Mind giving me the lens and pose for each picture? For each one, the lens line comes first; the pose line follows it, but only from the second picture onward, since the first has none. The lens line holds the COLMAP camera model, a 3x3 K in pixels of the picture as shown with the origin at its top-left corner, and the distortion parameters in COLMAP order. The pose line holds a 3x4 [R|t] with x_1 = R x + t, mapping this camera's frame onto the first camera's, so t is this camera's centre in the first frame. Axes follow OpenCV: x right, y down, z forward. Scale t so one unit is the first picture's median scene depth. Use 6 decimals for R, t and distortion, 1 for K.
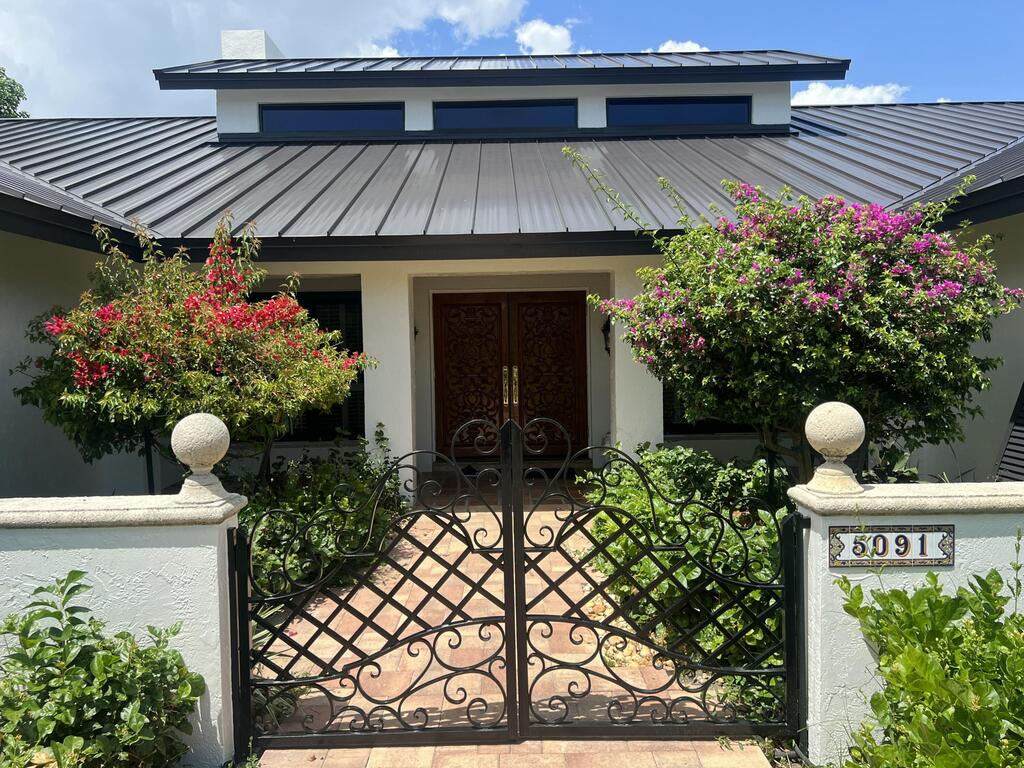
lens RADIAL K [[752.8, 0, 512.0], [0, 752.8, 384.0], [0, 0, 1]] dist [0.005106, 0.000875]
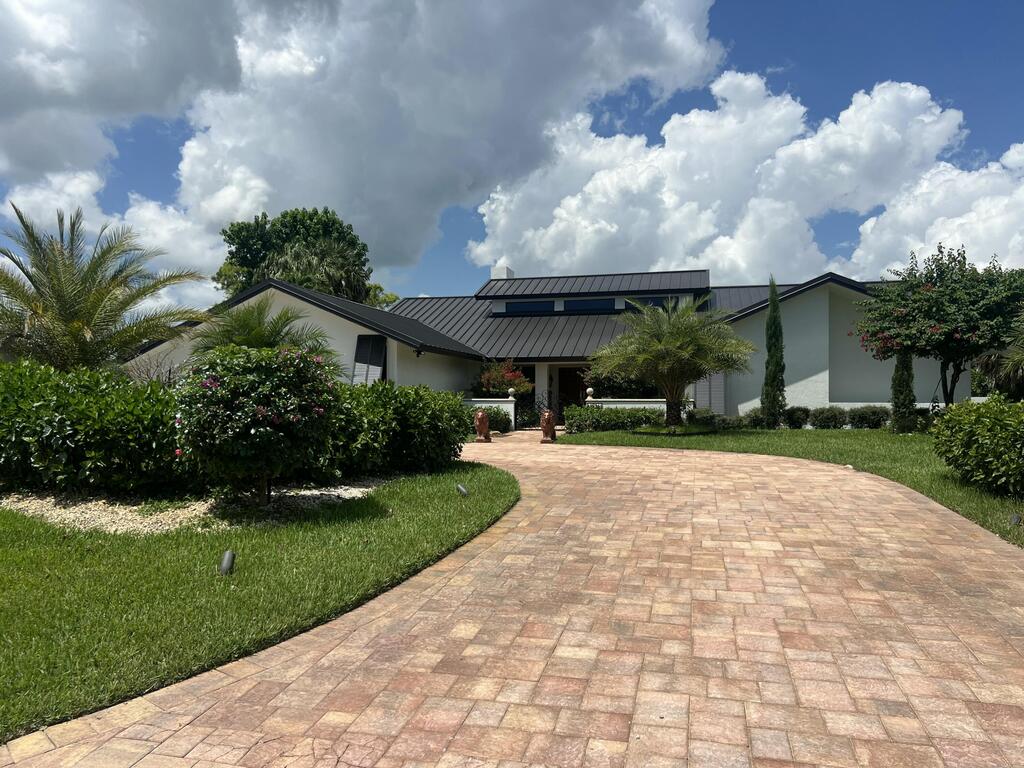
lens RADIAL K [[788.8, 0, 512.0], [0, 788.8, 384.0], [0, 0, 1]] dist [0.001111, -0.000486]
pose [[0.968218, 0.014674, -0.249677, 0.967329], [-0.031927, 0.997362, -0.065190, 0.311733], [0.248062, 0.071090, 0.966132, -4.083145]]
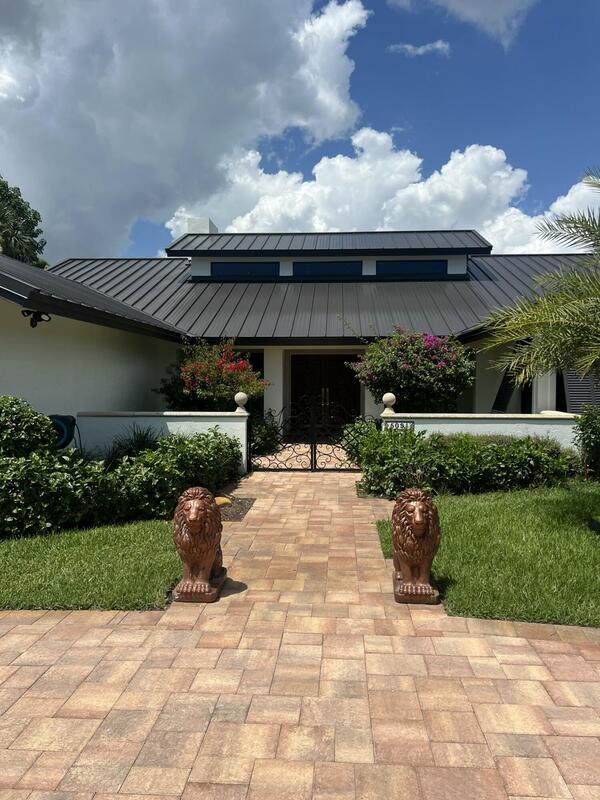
lens RADIAL K [[588.1, 0, 310.3], [0, 588.1, 400.8], [0, 0, 1]] dist [0.005106, 0.000875]
pose [[0.998164, 0.023904, -0.055660, 0.094644], [-0.024703, 0.999601, -0.013723, 0.070917], [0.055309, 0.015073, 0.998355, -1.319896]]
